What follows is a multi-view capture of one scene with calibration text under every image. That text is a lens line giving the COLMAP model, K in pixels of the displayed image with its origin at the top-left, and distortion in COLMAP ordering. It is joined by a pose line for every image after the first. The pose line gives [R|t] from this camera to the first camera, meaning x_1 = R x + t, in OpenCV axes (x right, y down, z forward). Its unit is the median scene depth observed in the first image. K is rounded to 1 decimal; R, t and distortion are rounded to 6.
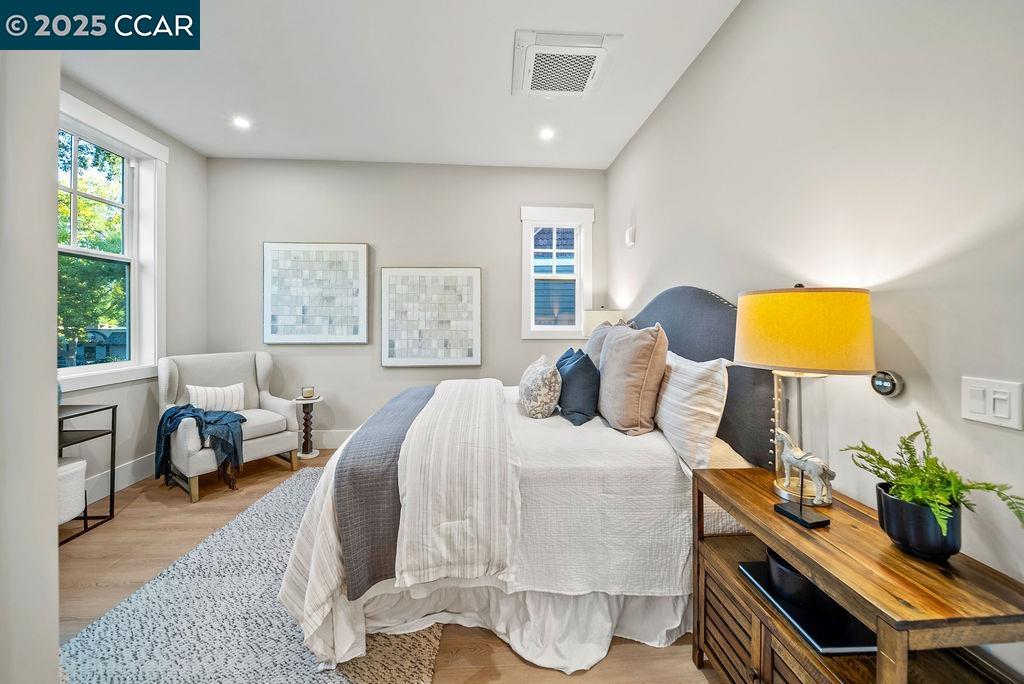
lens RADIAL K [[380.4, 0, 517.1], [0, 380.4, 321.9], [0, 0, 1]] dist [-0.001029, -0.000388]
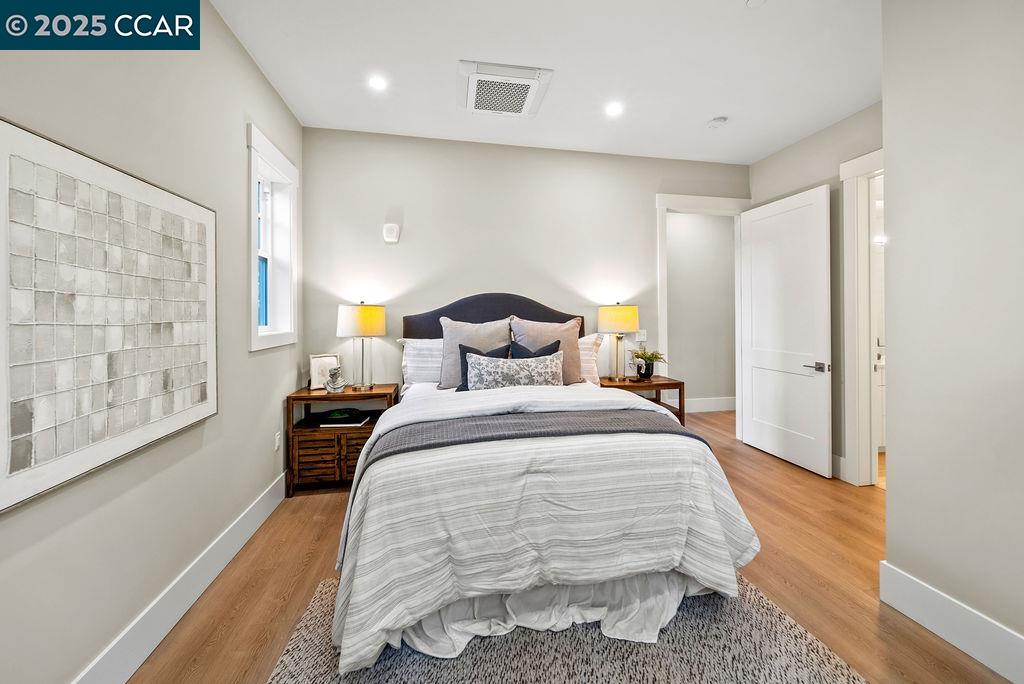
lens RADIAL K [[380.4, 0, 517.1], [0, 380.4, 321.9], [0, 0, 1]] dist [-0.001029, -0.000388]
pose [[-0.115206, -0.023309, 0.993068, -0.623429], [0.005980, 0.999690, 0.024158, -0.012197], [-0.993324, 0.008722, -0.115031, 0.683497]]
